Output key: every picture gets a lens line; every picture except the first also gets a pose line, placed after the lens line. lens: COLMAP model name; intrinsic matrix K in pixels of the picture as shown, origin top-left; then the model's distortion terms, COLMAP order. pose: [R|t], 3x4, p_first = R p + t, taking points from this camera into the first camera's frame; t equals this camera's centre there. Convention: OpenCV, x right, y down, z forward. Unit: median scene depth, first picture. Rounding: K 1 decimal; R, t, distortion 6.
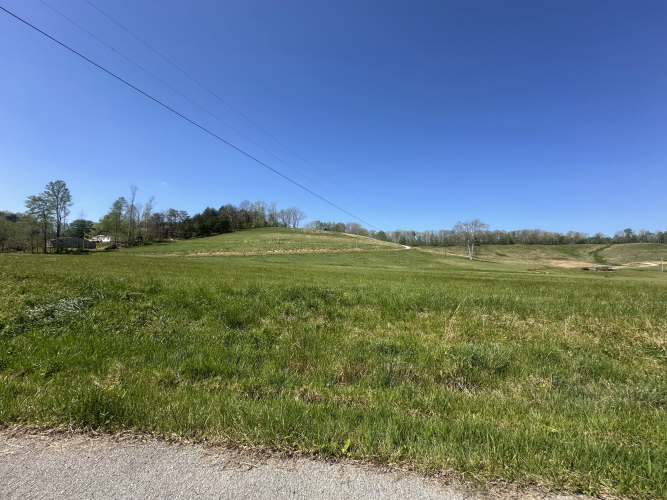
lens RADIAL K [[265.3, 0, 333.4], [0, 265.3, 250.4], [0, 0, 1]] dist [-0.005698, 0.001011]
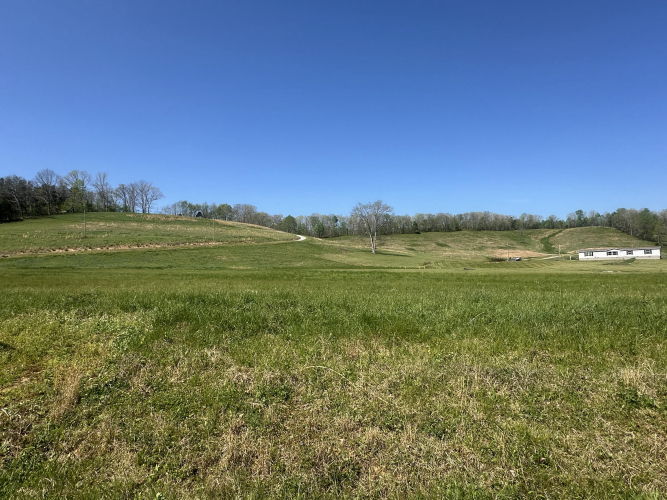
lens RADIAL K [[381.0, 0, 334.6], [0, 381.0, 256.7], [0, 0, 1]] dist [-0.004809, 0.000150]
pose [[0.973315, -0.034681, 0.226838, 0.118838], [0.026793, 0.998927, 0.037763, 0.000472], [-0.227904, -0.030678, 0.973200, -0.029826]]
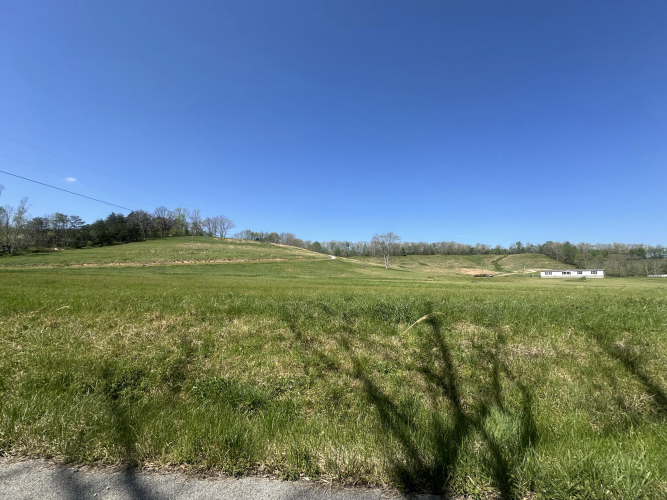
lens RADIAL K [[265.3, 0, 333.3], [0, 265.3, 251.0], [0, 0, 1]] dist [-0.005698, 0.001011]
pose [[0.977899, 0.003720, 0.209043, 0.057984], [0.003869, 0.999348, -0.035885, -0.000141], [-0.209040, 0.035901, 0.977248, -0.012325]]
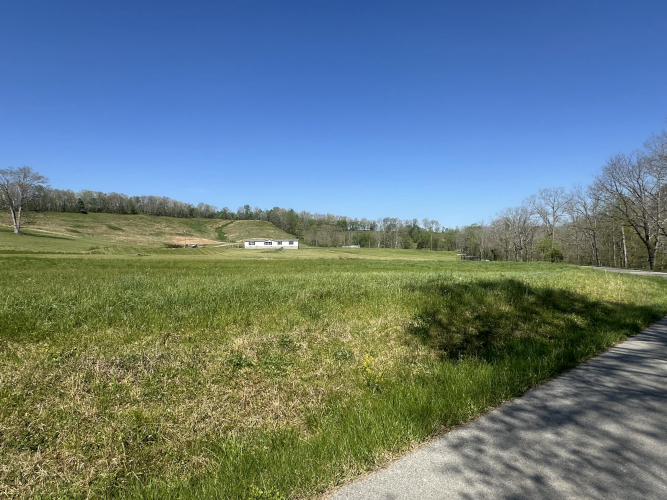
lens RADIAL K [[381.0, 0, 331.3], [0, 381.0, 252.2], [0, 0, 1]] dist [-0.004809, 0.000150]
pose [[0.522793, -0.028207, 0.851993, 0.120490], [-0.038946, 0.997618, 0.056927, 0.000478], [-0.851569, -0.062943, 0.520450, -0.031182]]
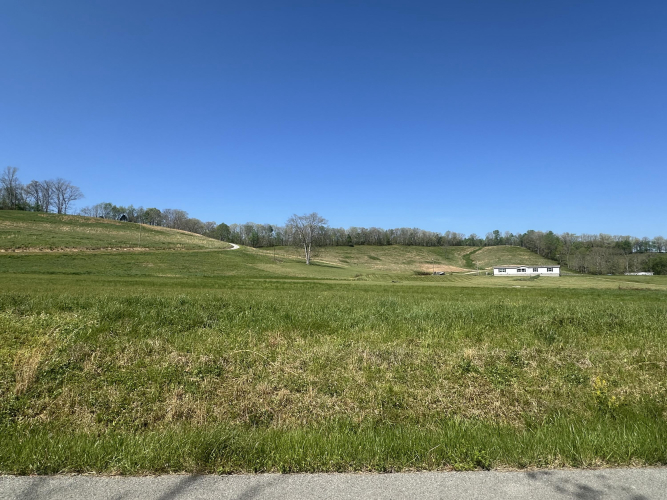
lens RADIAL K [[381.0, 0, 330.9], [0, 381.0, 253.0], [0, 0, 1]] dist [-0.004809, 0.000150]
pose [[0.924521, 0.004899, 0.381101, 0.117966], [-0.005828, 0.999982, 0.001285, 0.000440], [-0.381088, -0.003409, 0.924533, -0.035523]]
